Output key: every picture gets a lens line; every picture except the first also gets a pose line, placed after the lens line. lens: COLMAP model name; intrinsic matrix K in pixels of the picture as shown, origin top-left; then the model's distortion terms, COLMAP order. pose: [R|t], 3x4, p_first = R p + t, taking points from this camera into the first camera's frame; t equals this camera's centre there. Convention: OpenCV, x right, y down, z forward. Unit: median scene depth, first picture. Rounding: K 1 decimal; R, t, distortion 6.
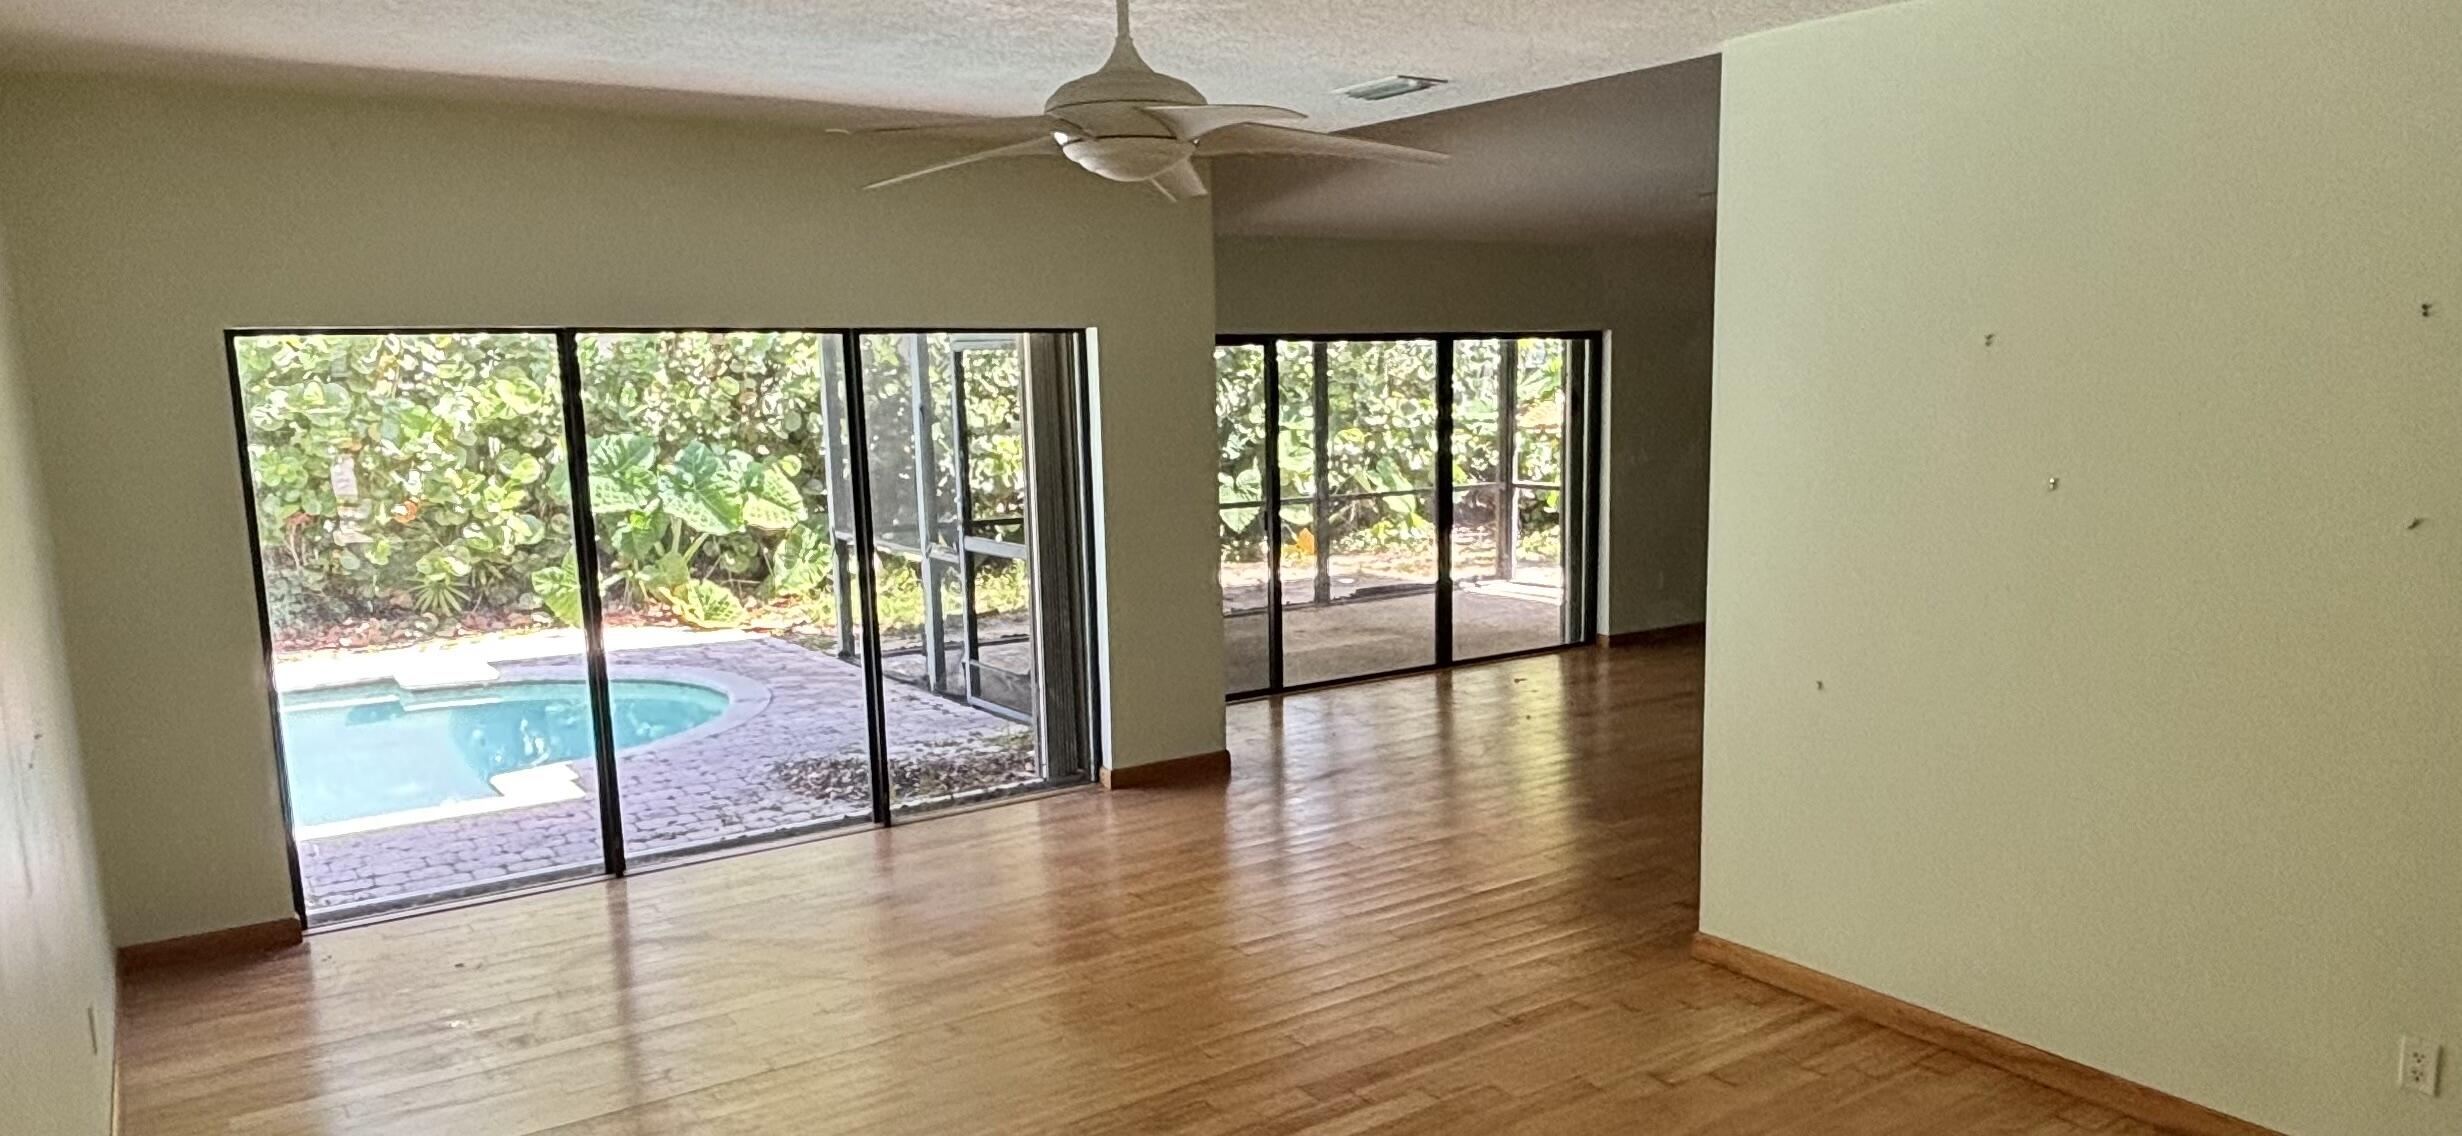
lens RADIAL K [[1605.9, 0, 1235.1], [0, 1605.9, 583.0], [0, 0, 1]] dist [0.060701, 0.001625]
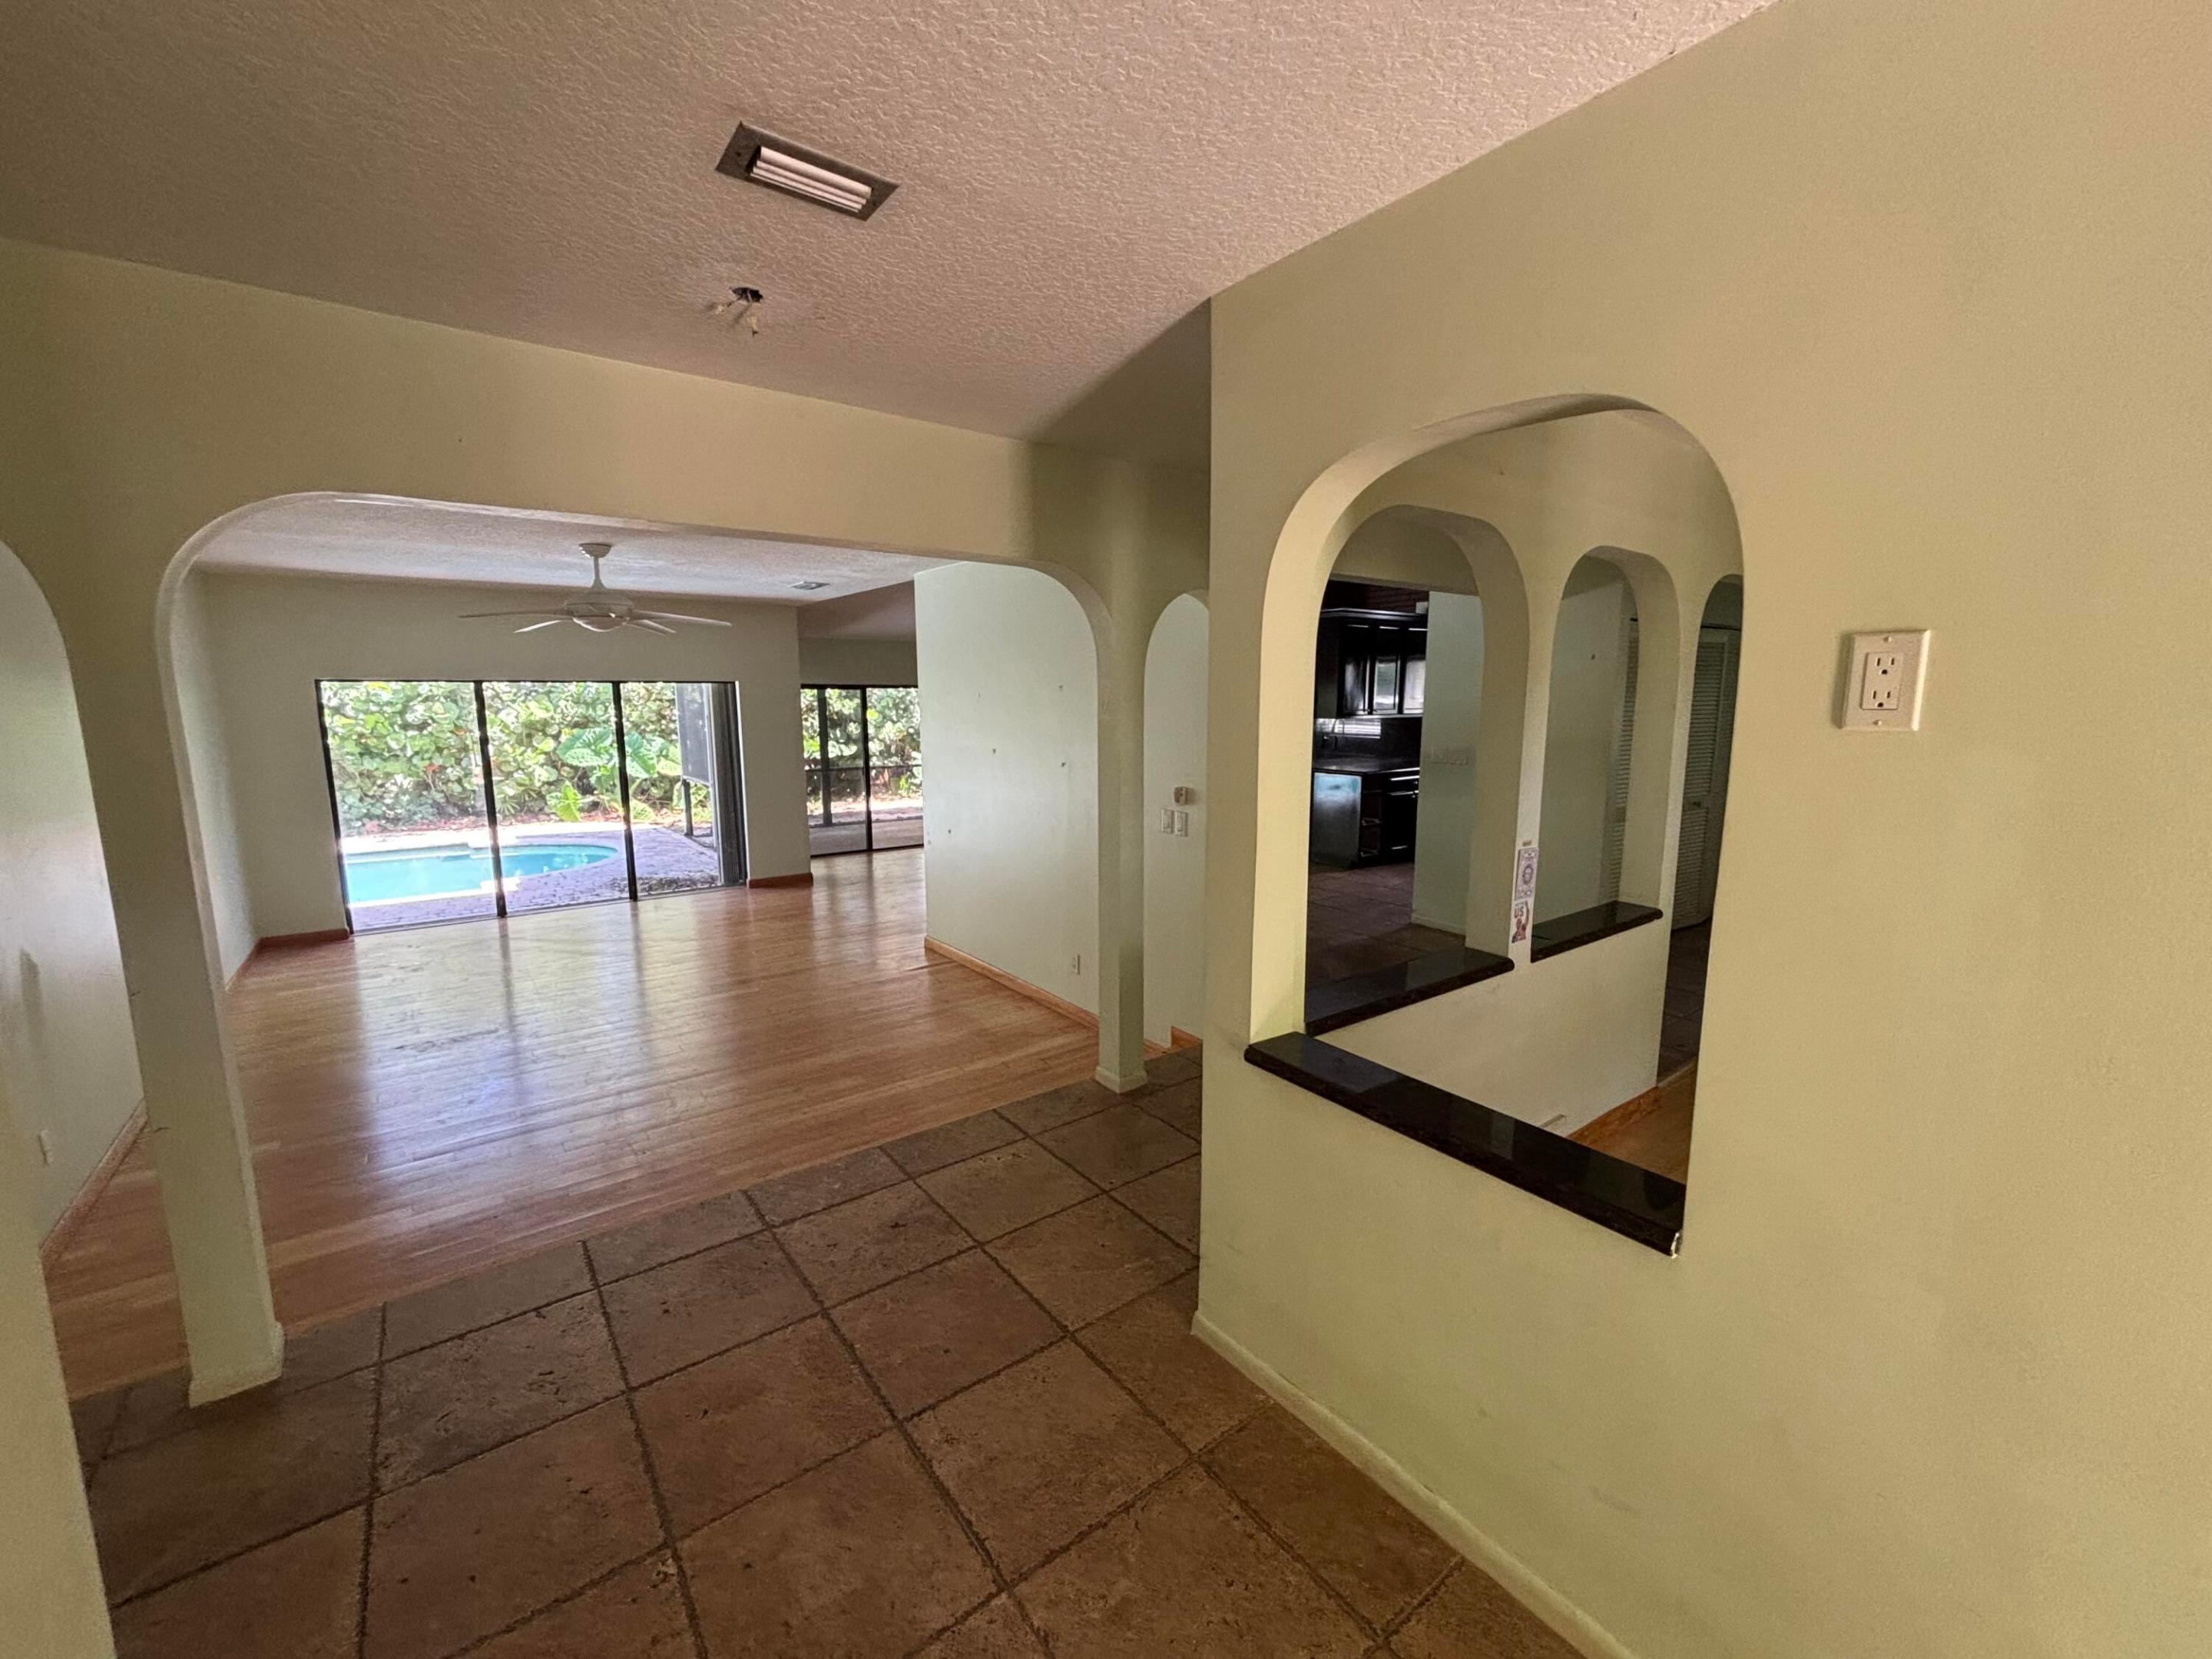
lens RADIAL K [[886.8, 0, 1099.5], [0, 886.8, 815.1], [0, 0, 1]] dist [-0.002371, -0.000109]
pose [[0.998988, 0.009691, 0.043927, 0.234113], [-0.009539, 0.999948, -0.003673, 0.018037], [-0.043960, 0.003251, 0.999028, -0.166026]]
